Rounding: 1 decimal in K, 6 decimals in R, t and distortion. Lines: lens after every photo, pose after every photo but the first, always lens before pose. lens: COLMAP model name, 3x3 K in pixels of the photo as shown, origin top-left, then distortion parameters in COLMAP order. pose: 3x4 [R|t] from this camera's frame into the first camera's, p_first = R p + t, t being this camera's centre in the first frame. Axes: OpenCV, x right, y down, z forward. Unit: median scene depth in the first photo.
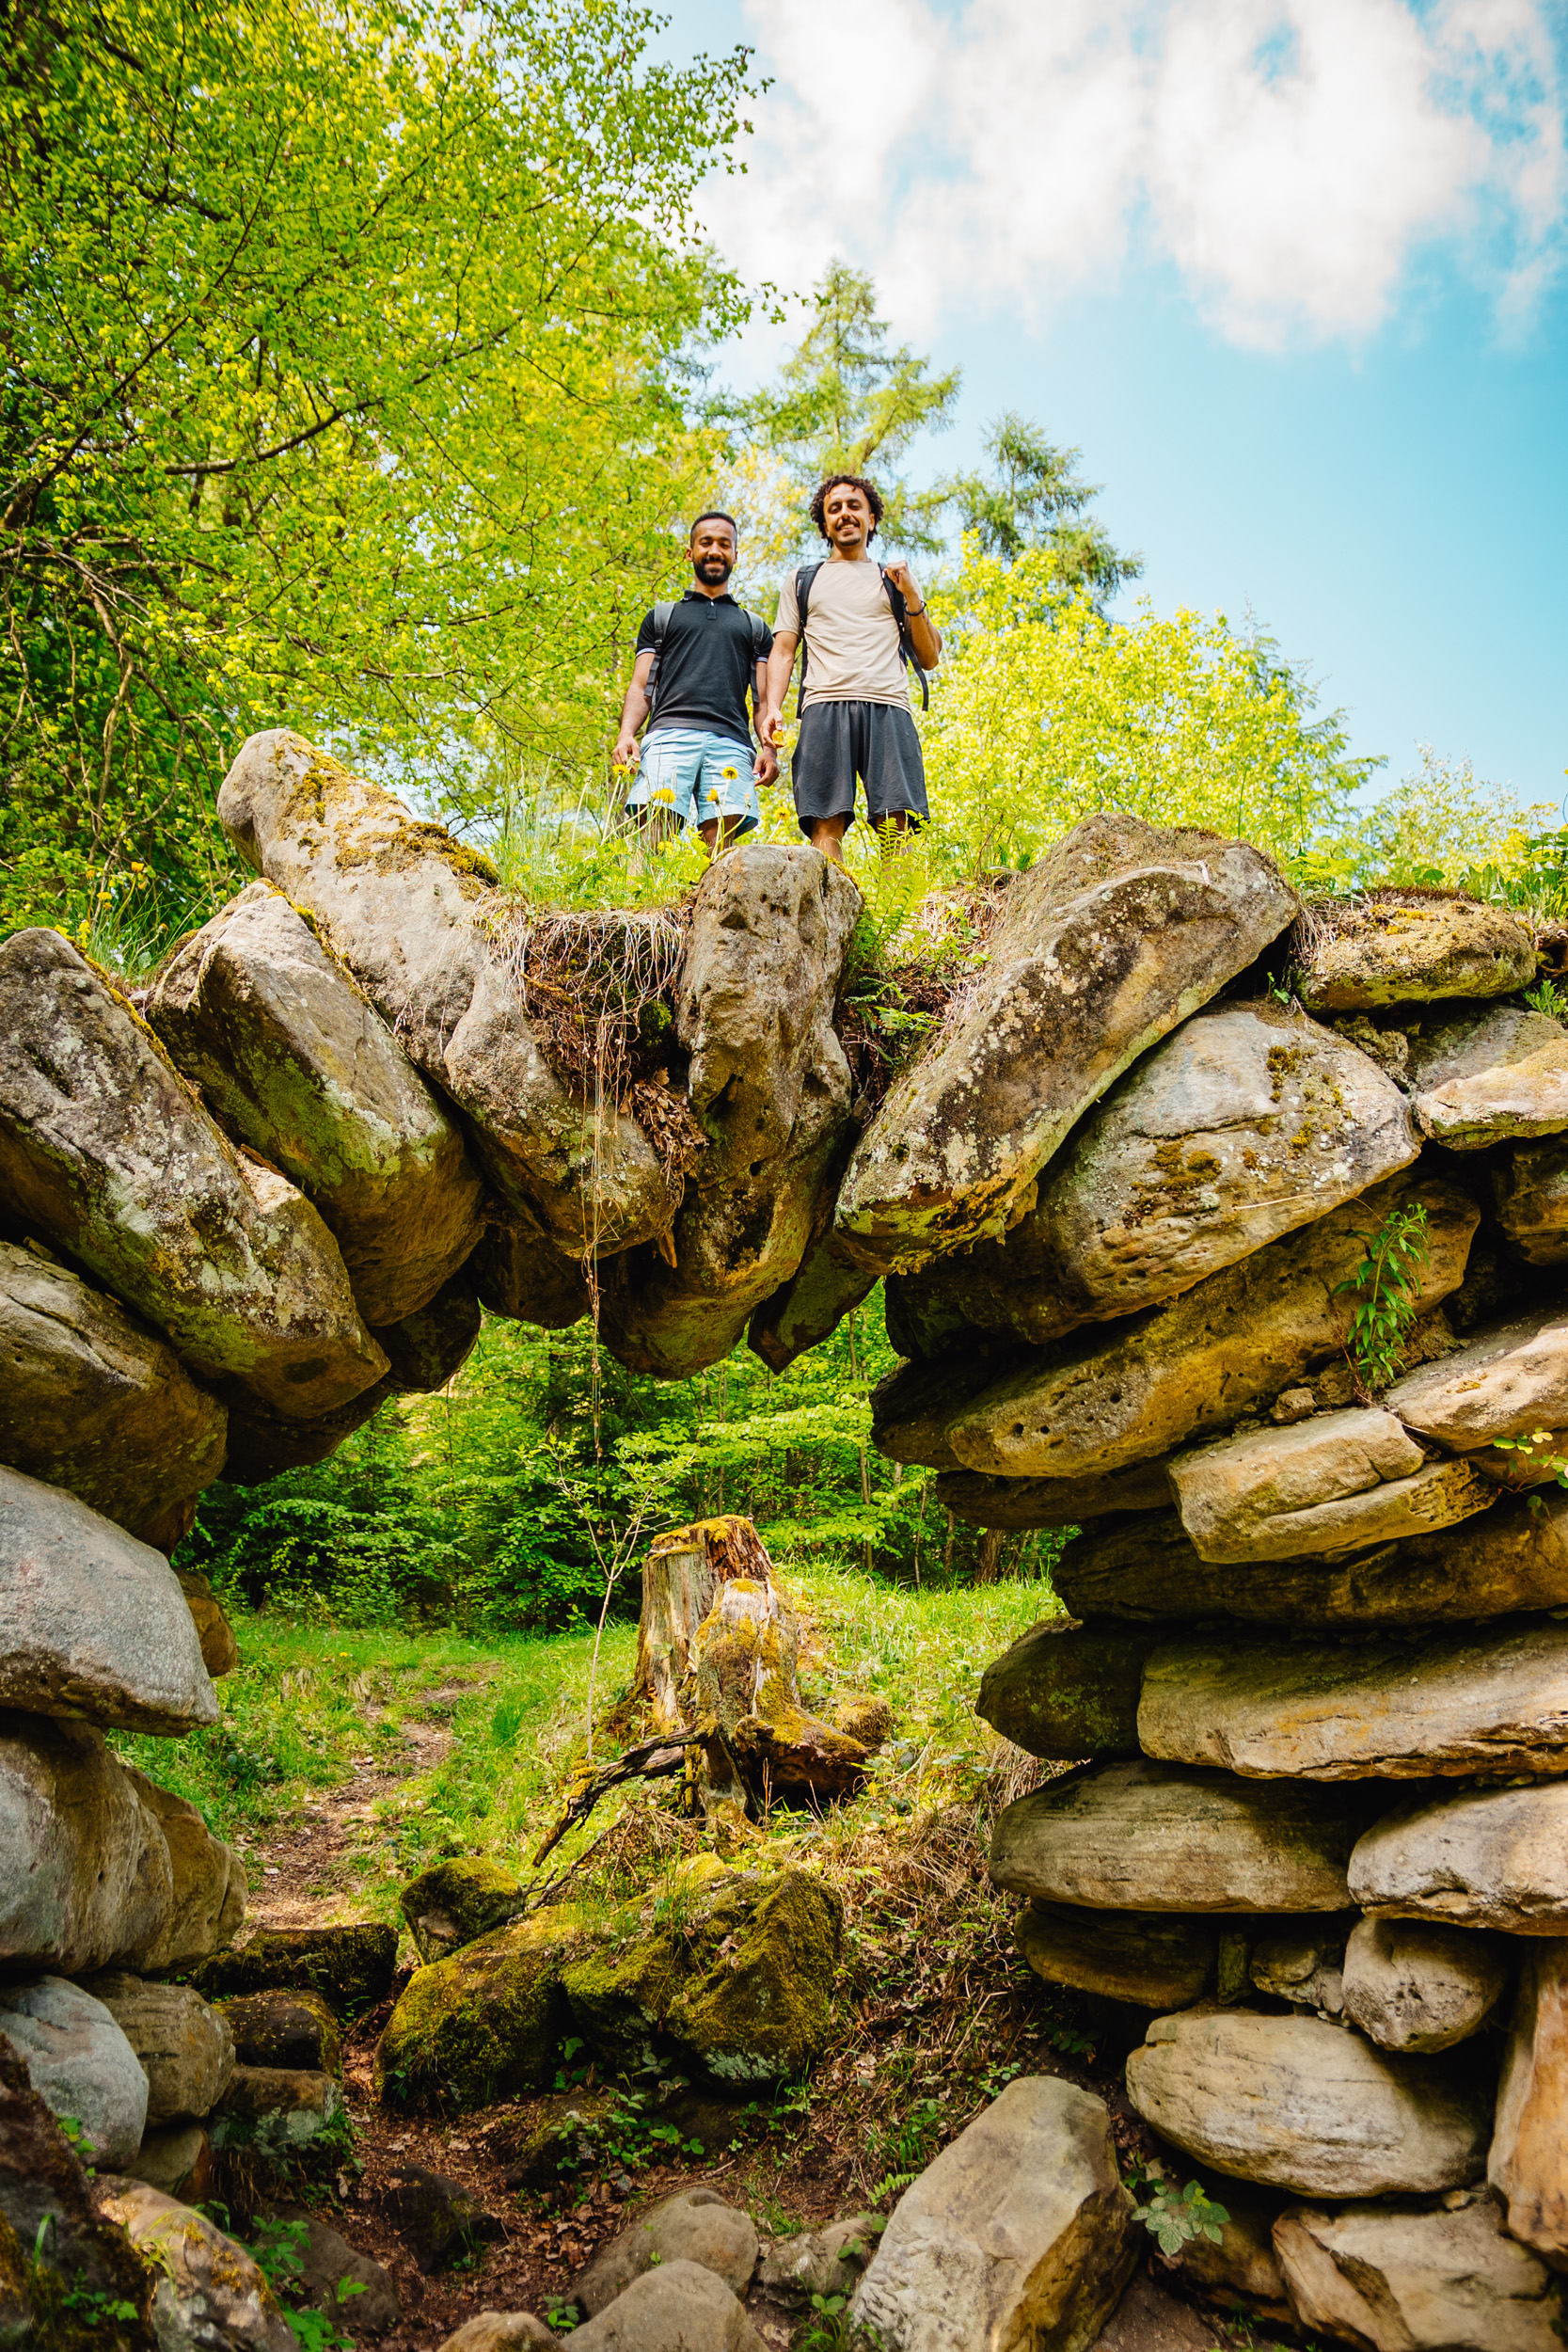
lens RADIAL K [[1848.7, 0, 787.7], [0, 1848.7, 1171.1], [0, 0, 1]] dist [-0.069132, 0.004444]
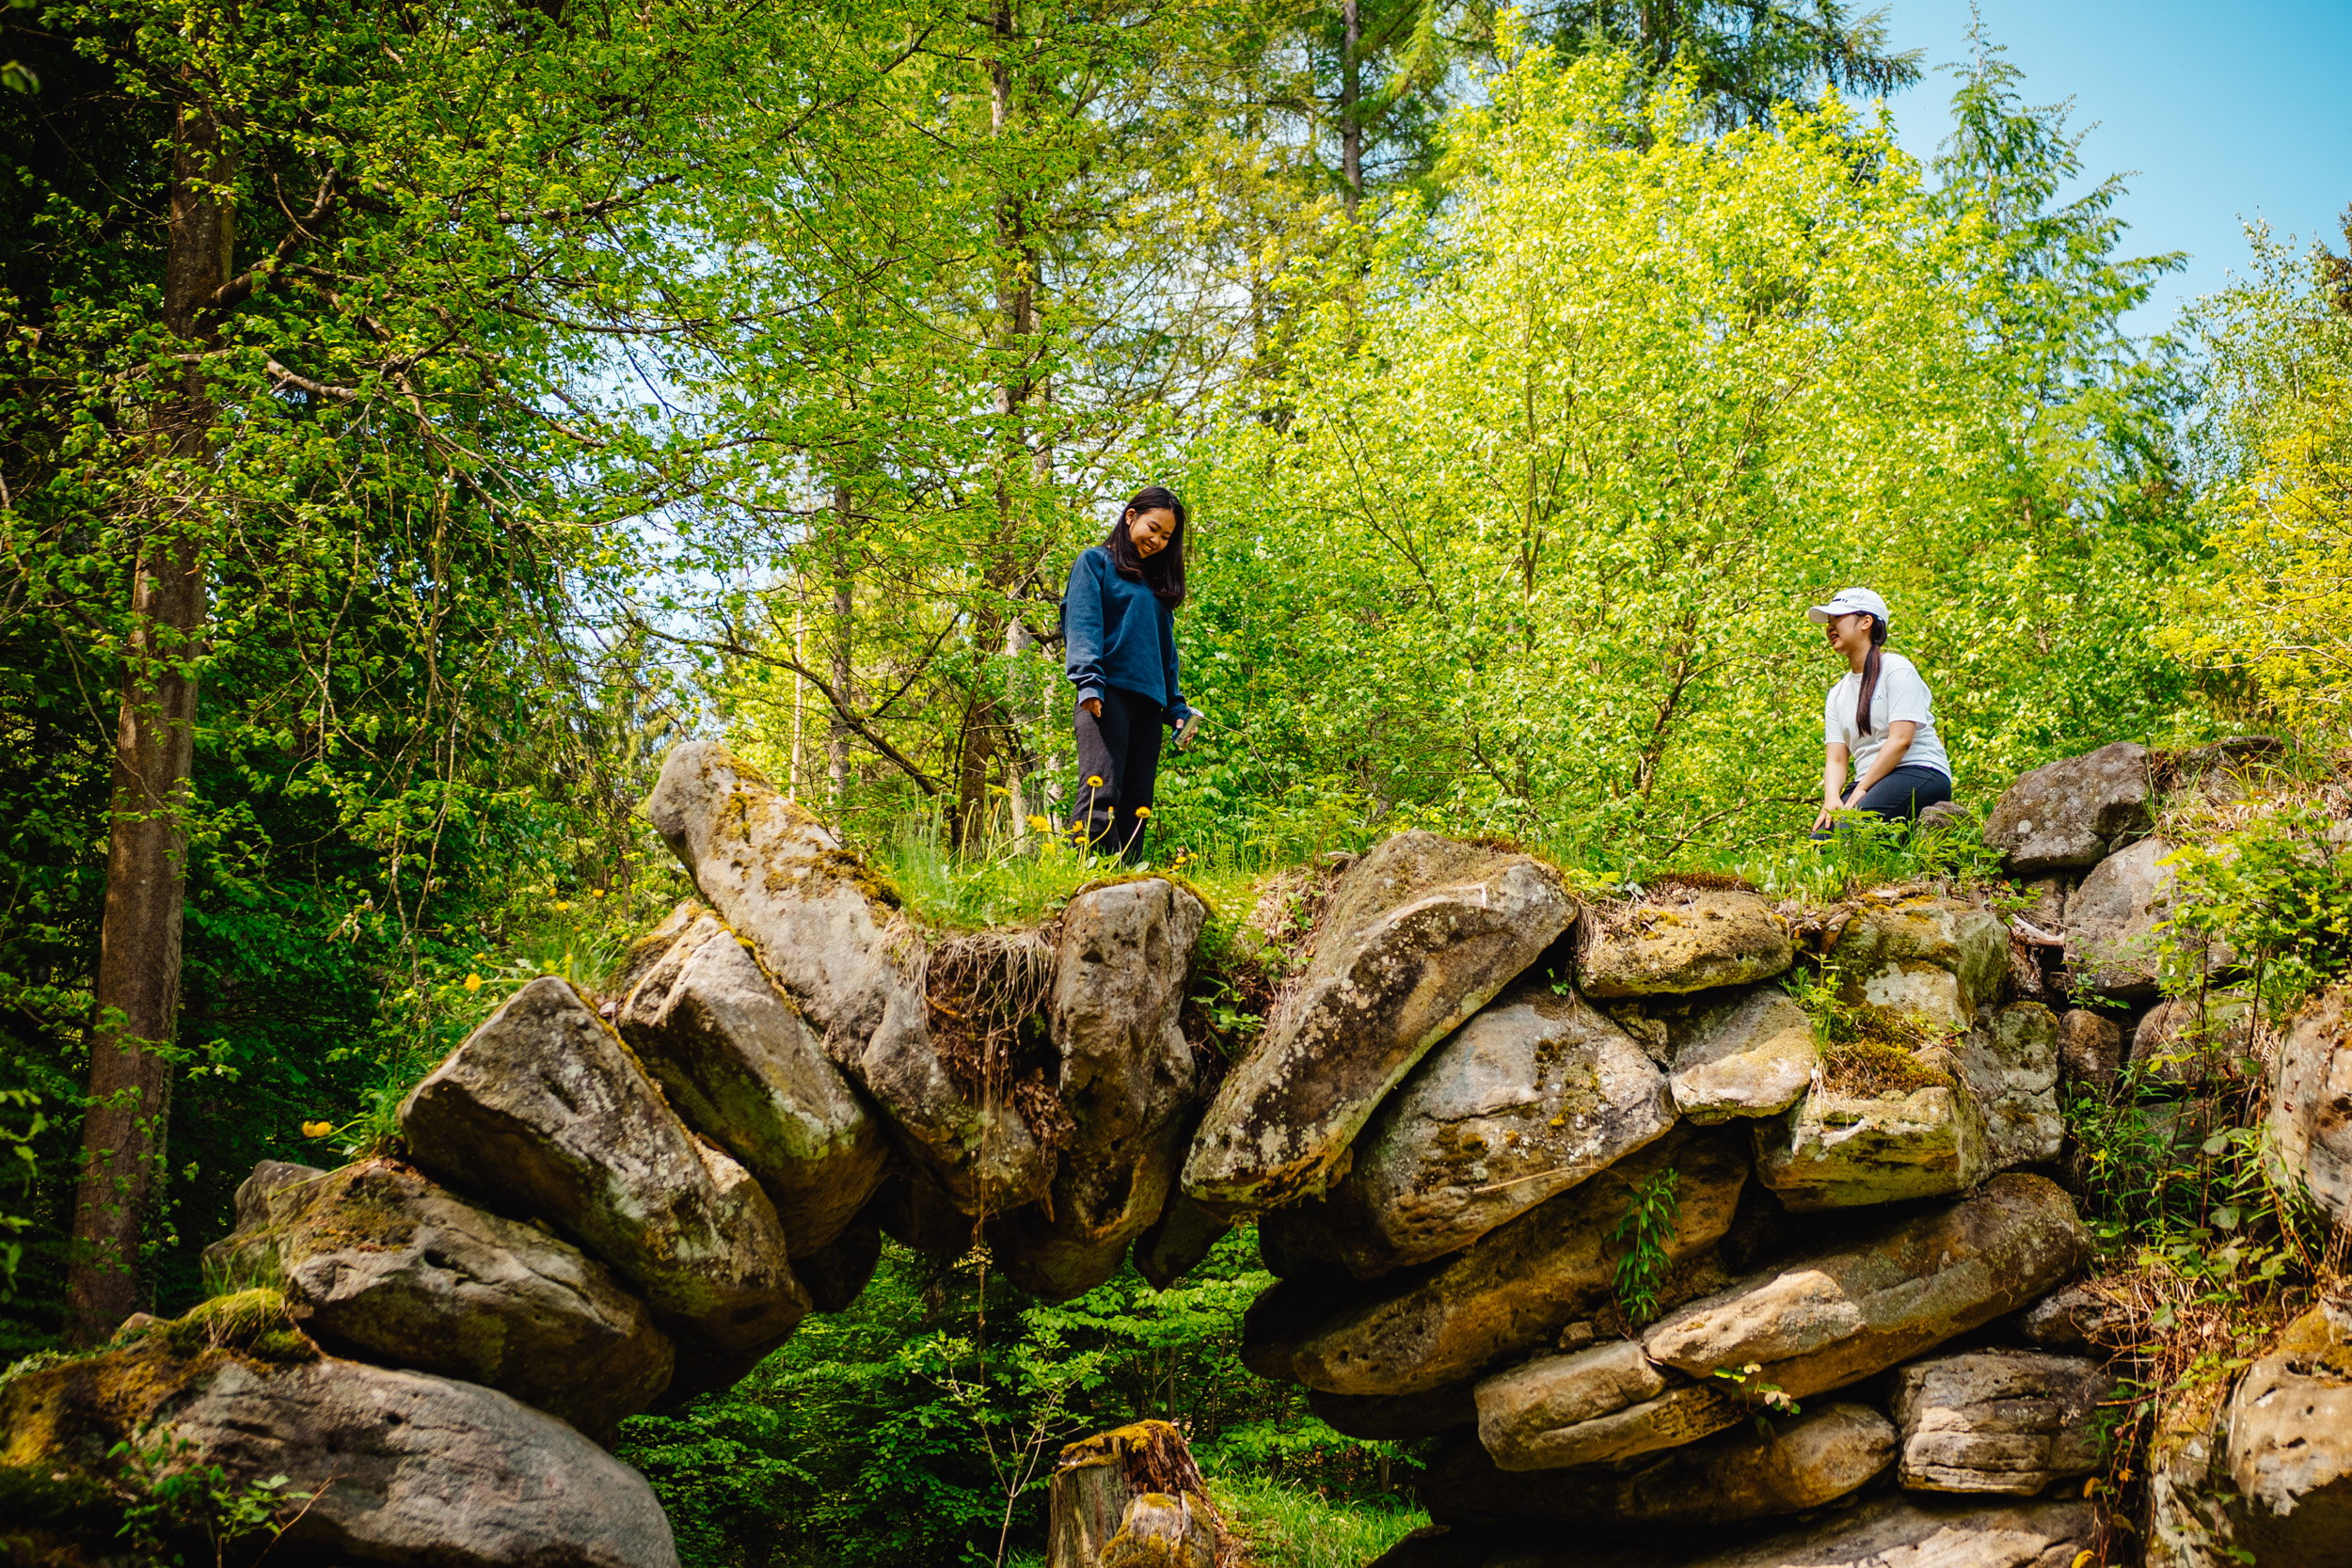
lens RADIAL K [[3312.5, 0, 1175.7], [0, 3312.5, 791.4], [0, 0, 1]] dist [0.107448, 0.000000]
pose [[0.998697, -0.014367, -0.048958, 0.132470], [0.014499, 0.999892, 0.002339, -0.239190], [0.048919, -0.003046, 0.998798, -1.186093]]
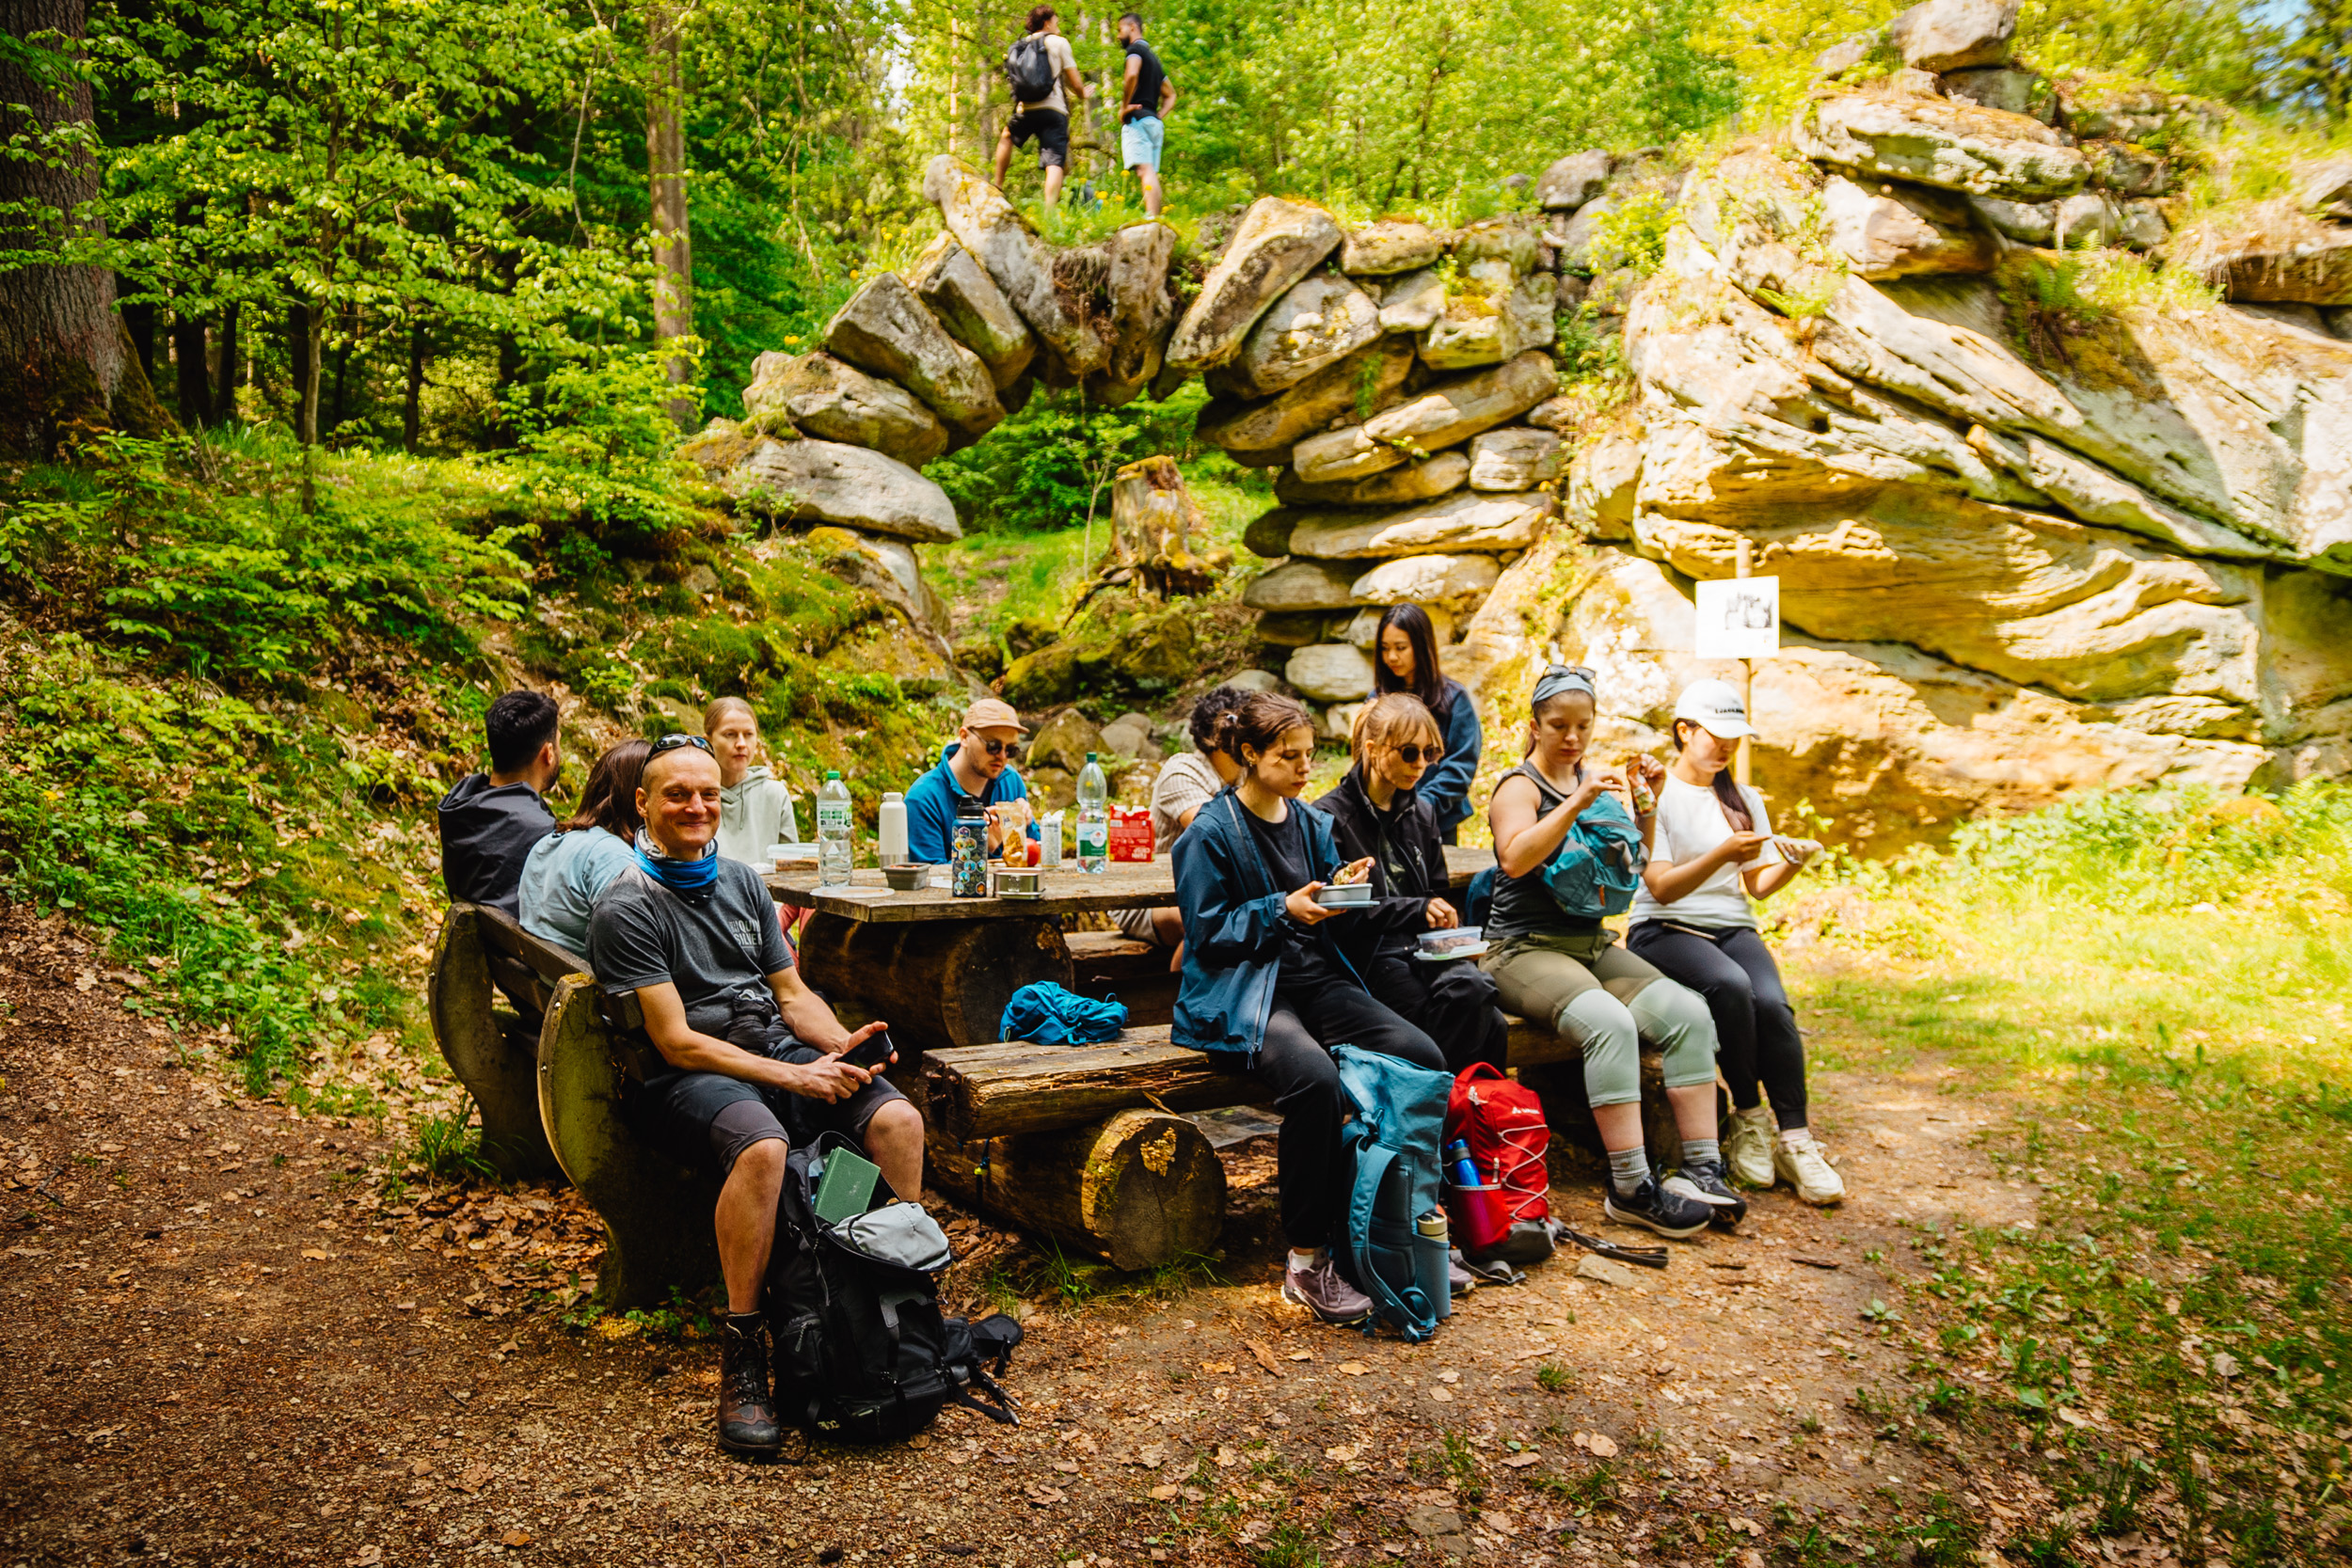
lens RADIAL K [[1919.1, 0, 1175.5], [0, 1919.1, 794.4], [0, 0, 1]] dist [-0.065370, -0.002357]
pose [[0.998324, -0.002685, -0.057815, 0.204467], [0.023456, 0.931985, 0.361737, -0.408699], [0.052911, -0.362487, 0.930486, -1.923972]]
